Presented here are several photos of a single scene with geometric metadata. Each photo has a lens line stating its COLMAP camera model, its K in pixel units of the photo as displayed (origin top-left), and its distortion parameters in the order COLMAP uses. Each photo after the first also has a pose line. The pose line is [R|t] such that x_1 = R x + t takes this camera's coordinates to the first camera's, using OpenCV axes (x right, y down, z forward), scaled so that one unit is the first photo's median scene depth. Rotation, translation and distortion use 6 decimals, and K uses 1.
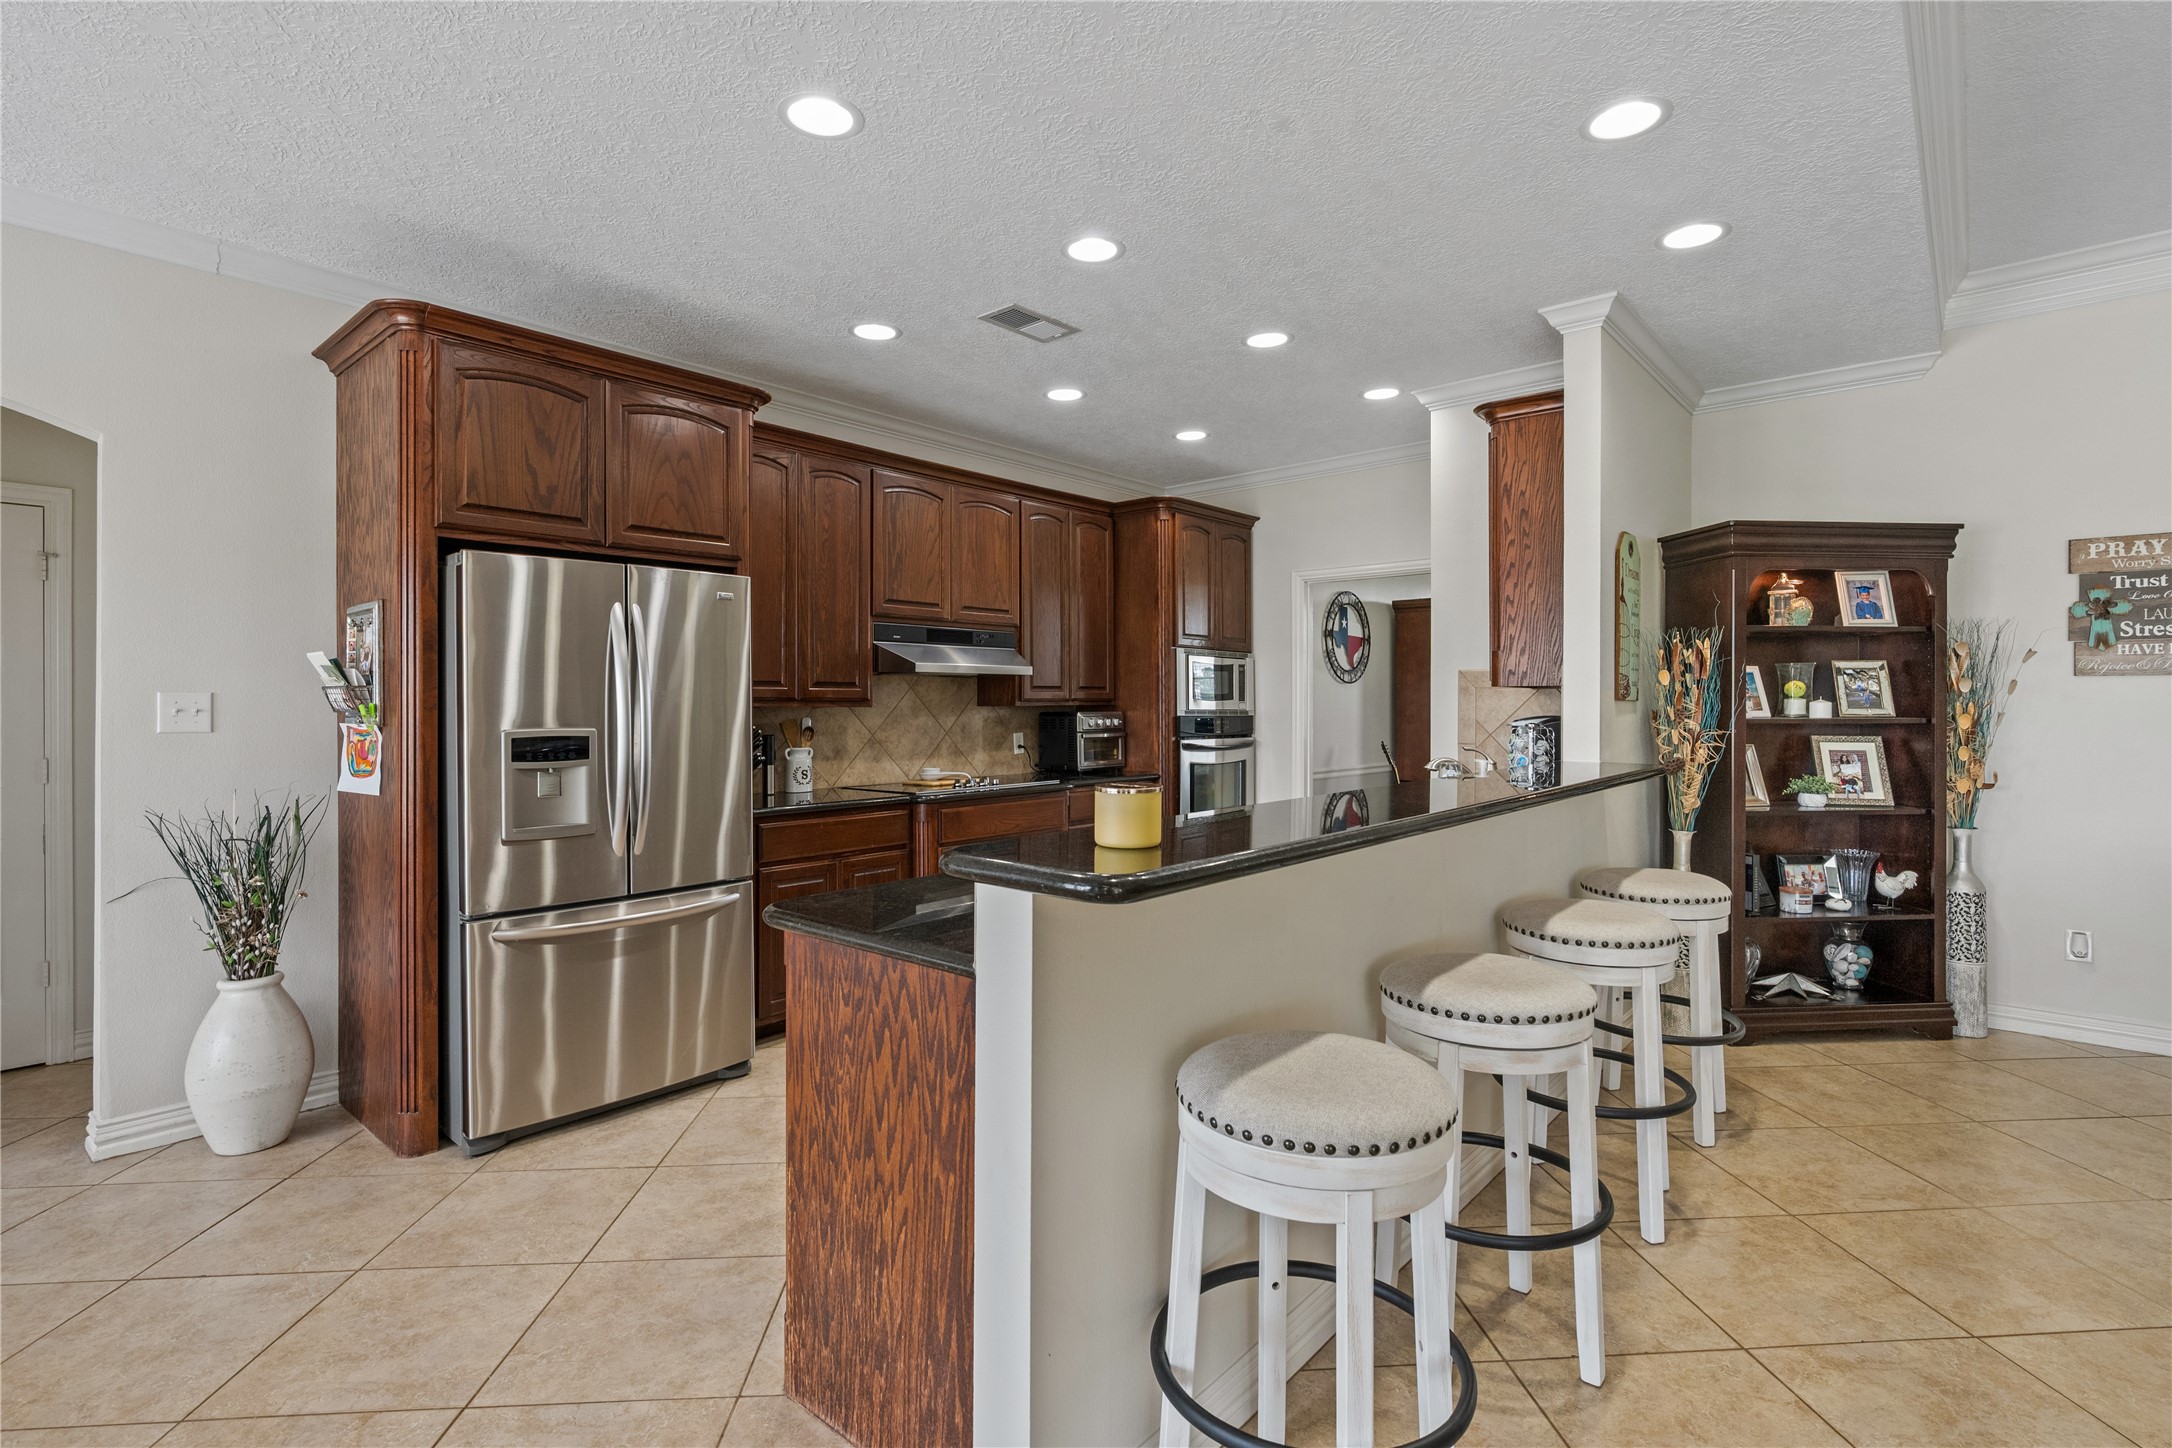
lens RADIAL K [[1032.3, 0, 1083.2], [0, 1032.3, 711.2], [0, 0, 1]] dist [0.012878, 0.000322]
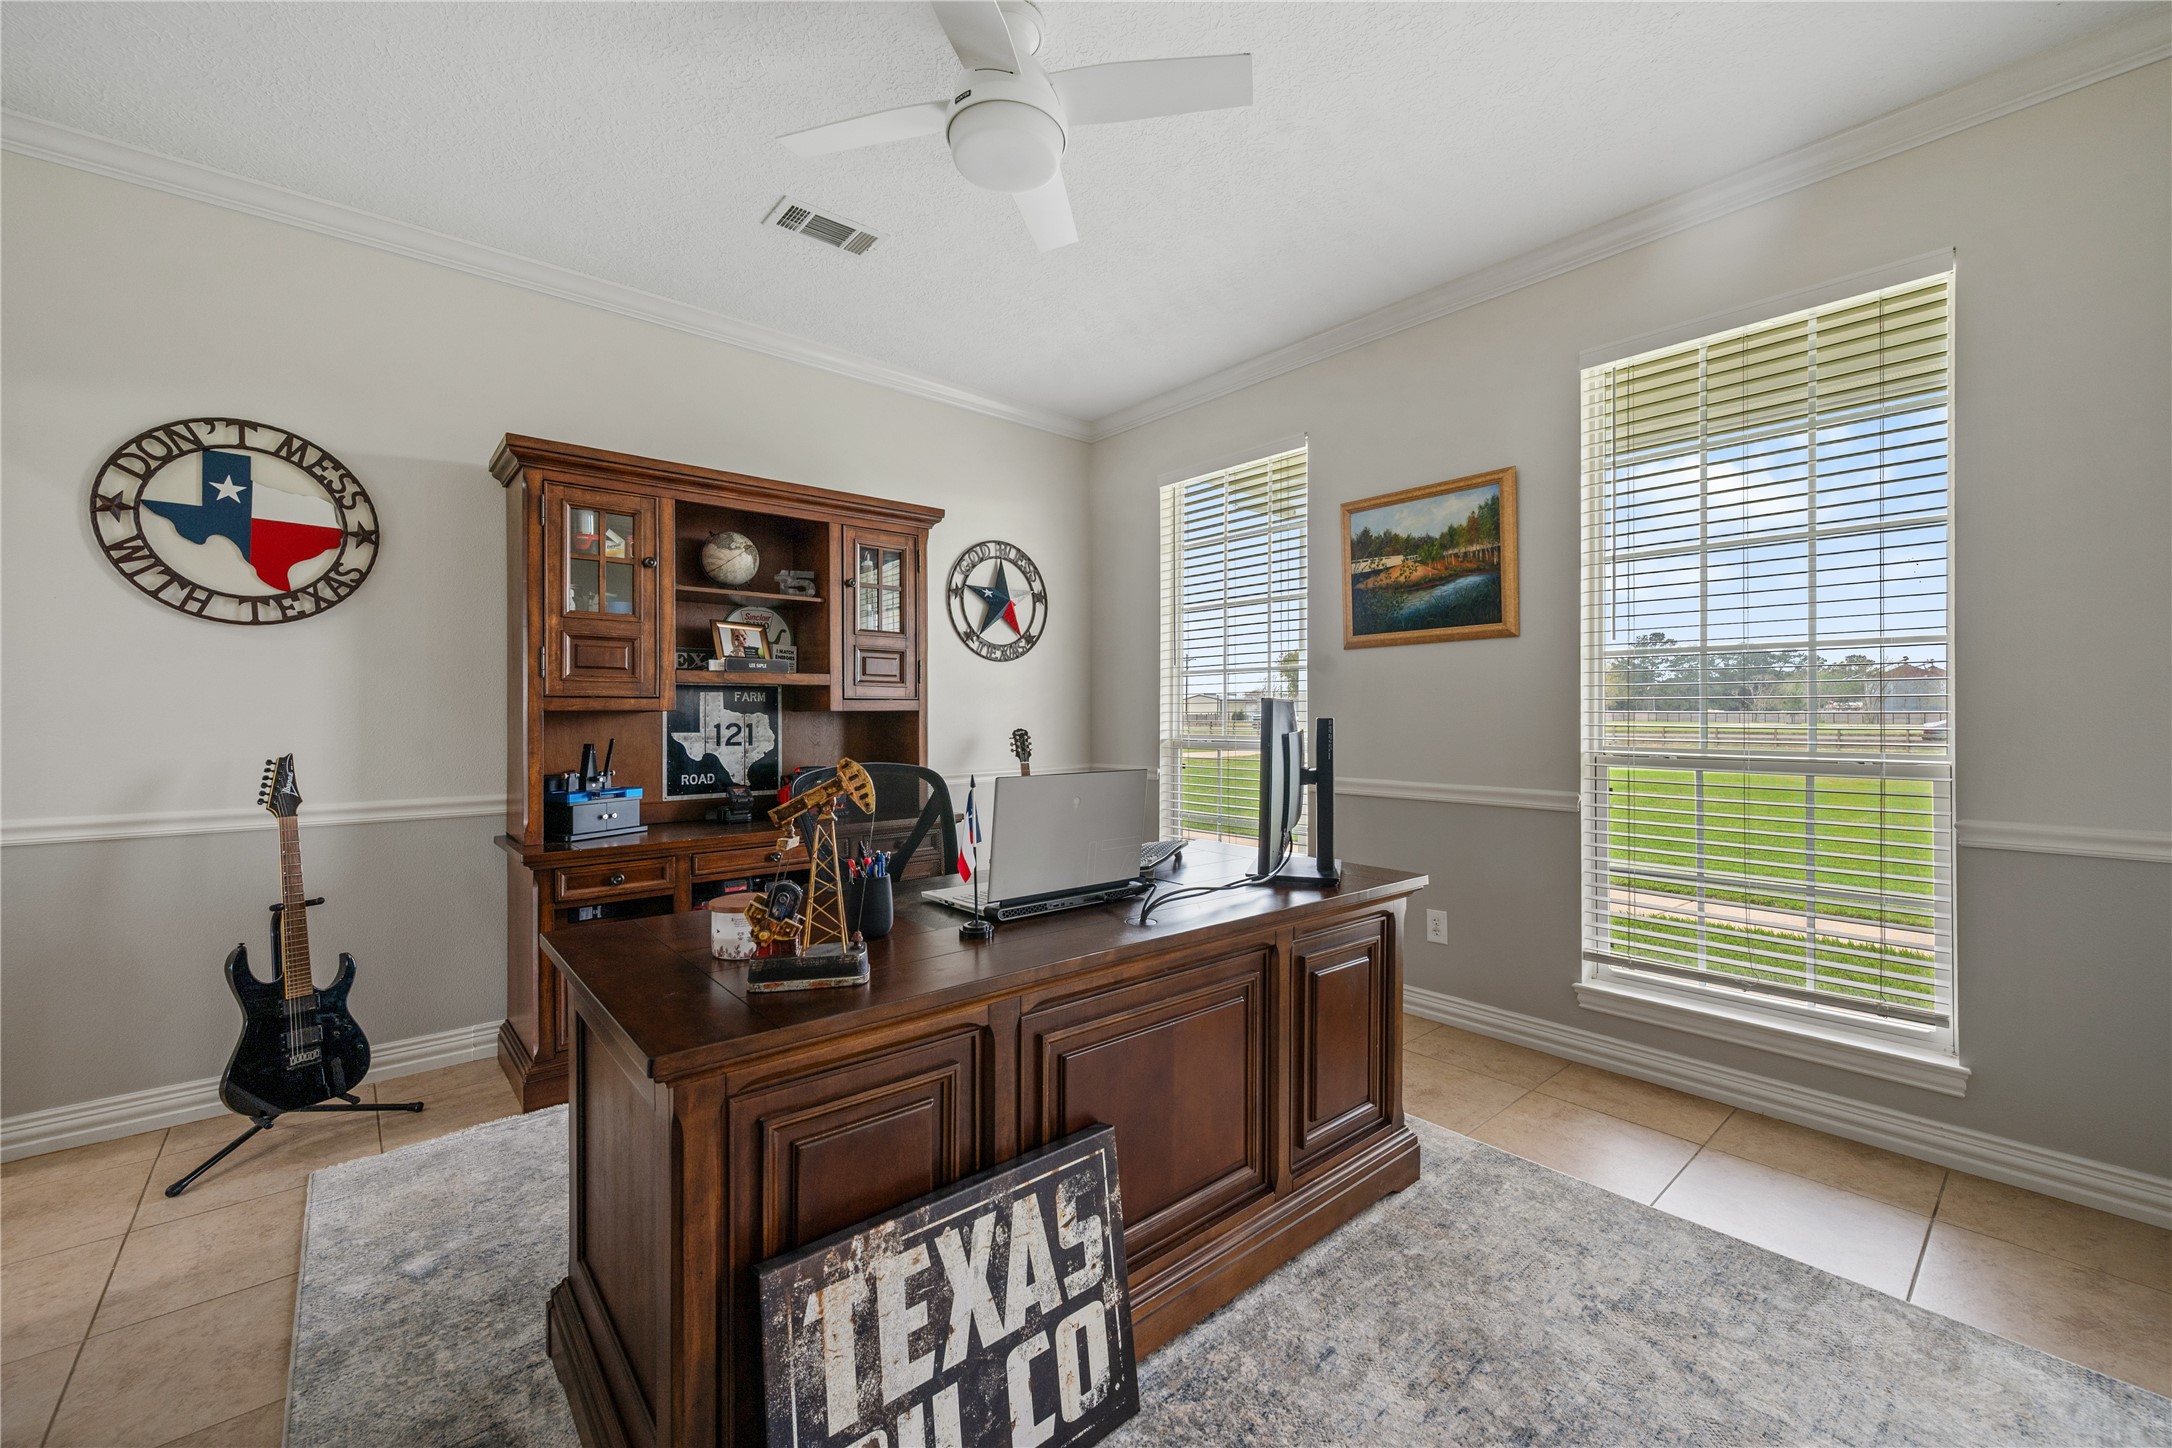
lens RADIAL K [[857.0, 0, 1082.0], [0, 857.0, 714.5], [0, 0, 1]] dist [-0.002837, -0.000186]
pose [[0.989684, 0.000606, -0.143264, 0.657663], [-0.000551, 1.000000, 0.000423, 0.008988], [0.143264, -0.000339, 0.989684, 0.696246]]
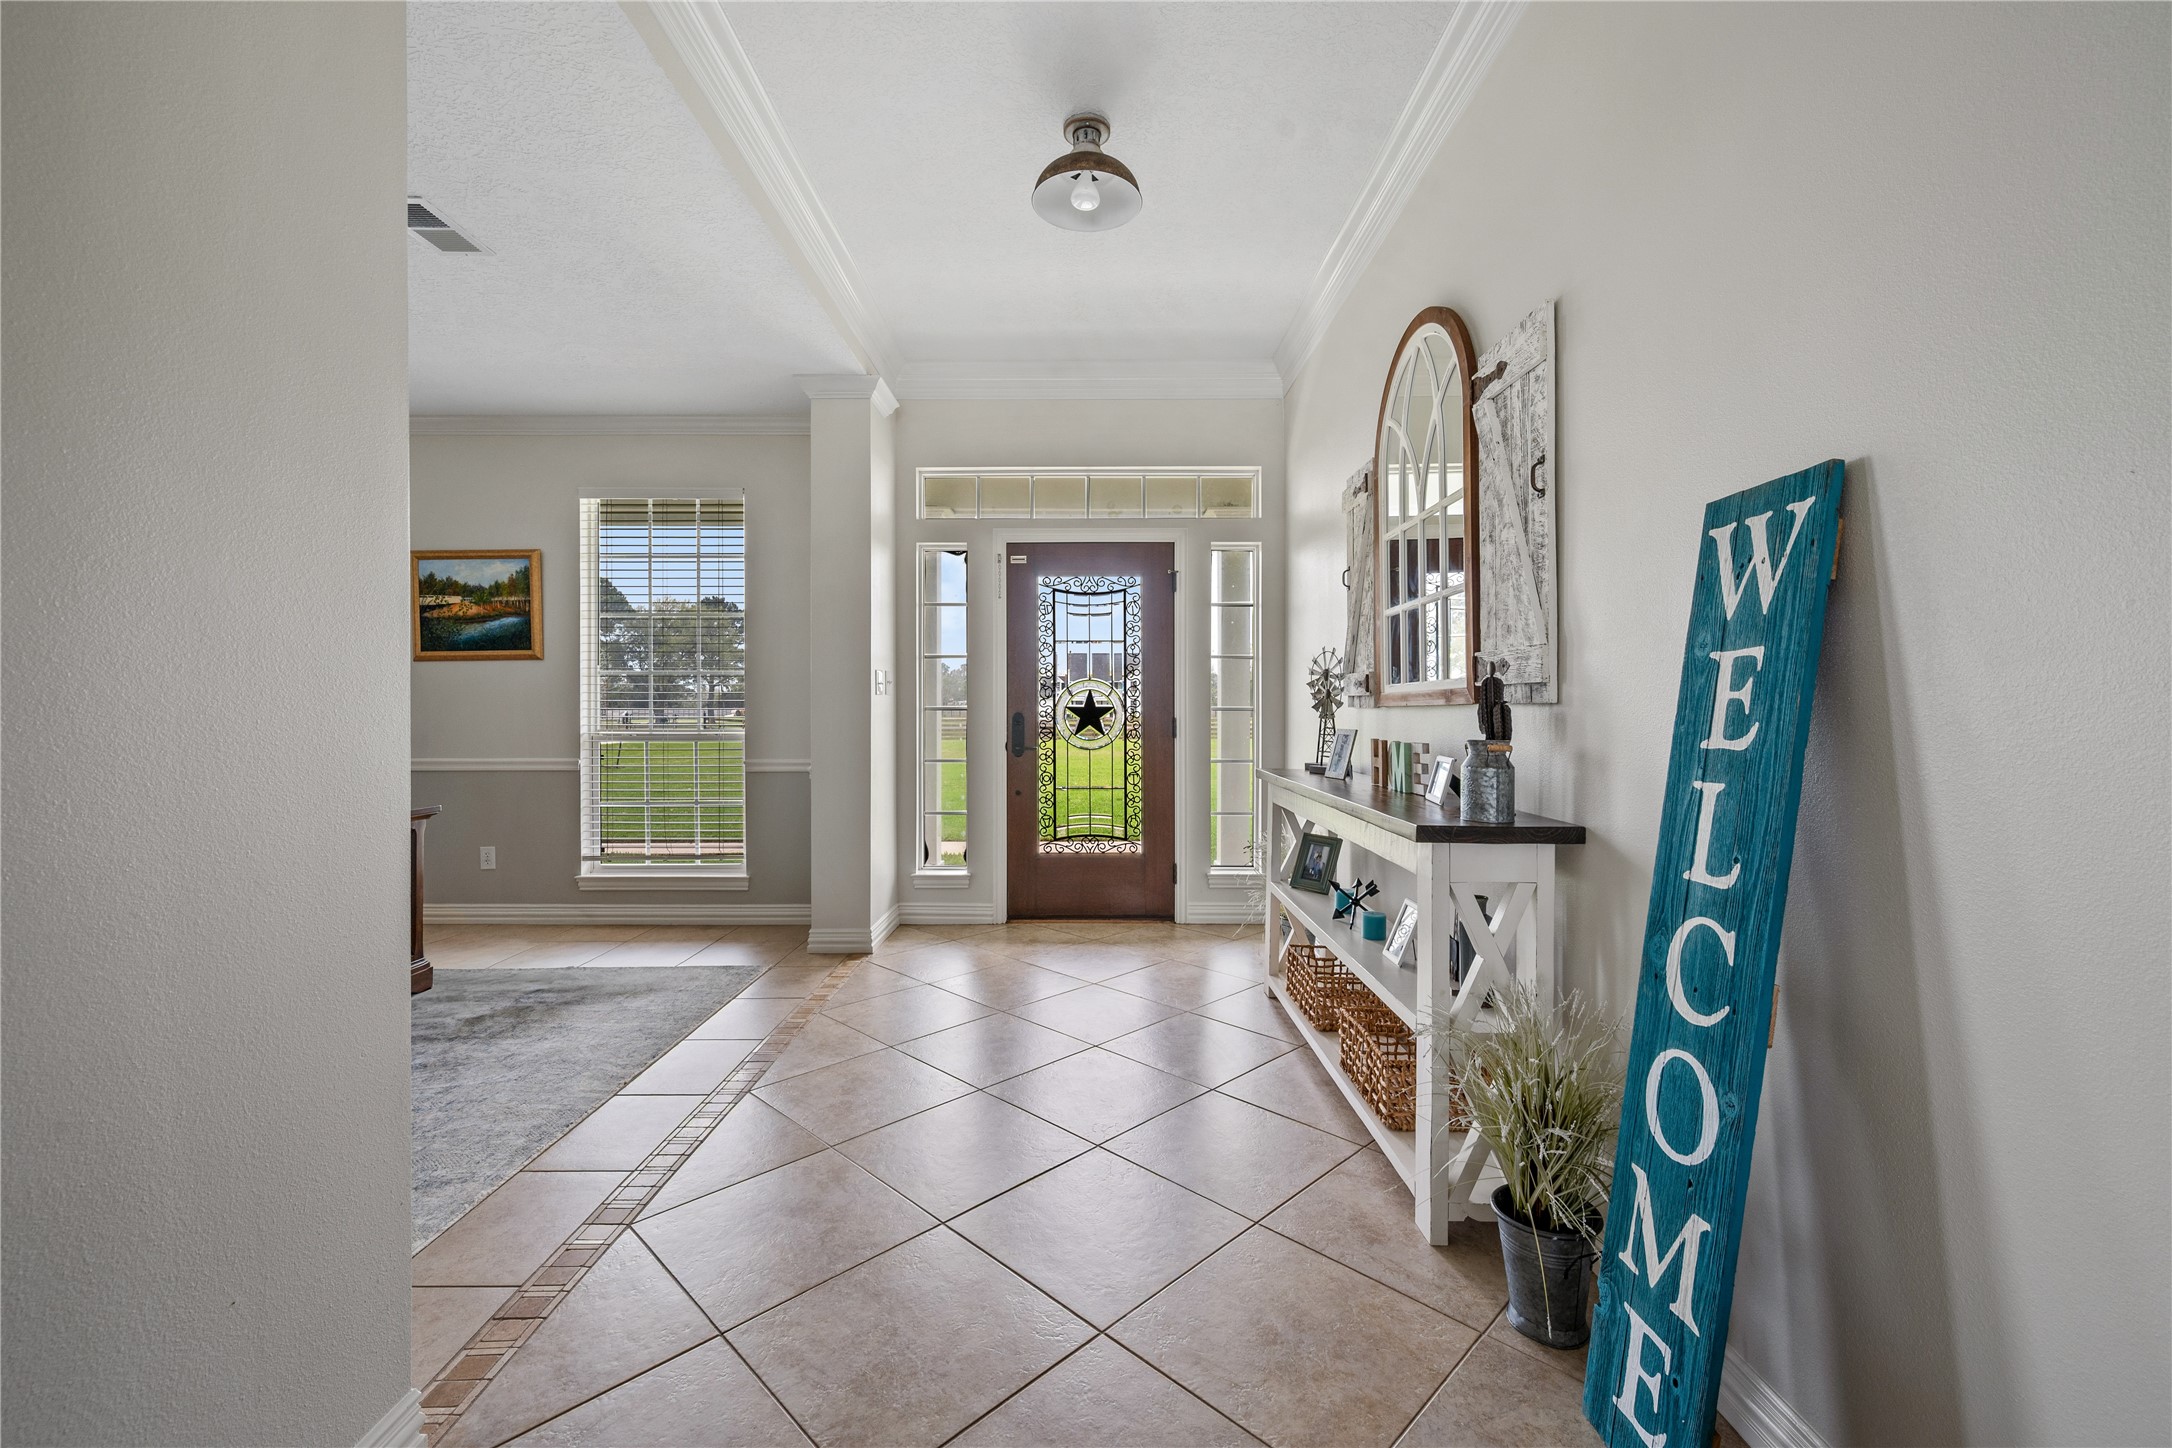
lens RADIAL K [[903.8, 0, 1101.9], [0, 903.8, 711.6], [0, 0, 1]] dist [-0.001494, 0.000165]
pose [[0.746884, -0.000029, 0.664954, 0.672277], [0.001632, 0.999997, -0.001790, 0.012360], [-0.664952, 0.002422, 0.746882, 0.304691]]
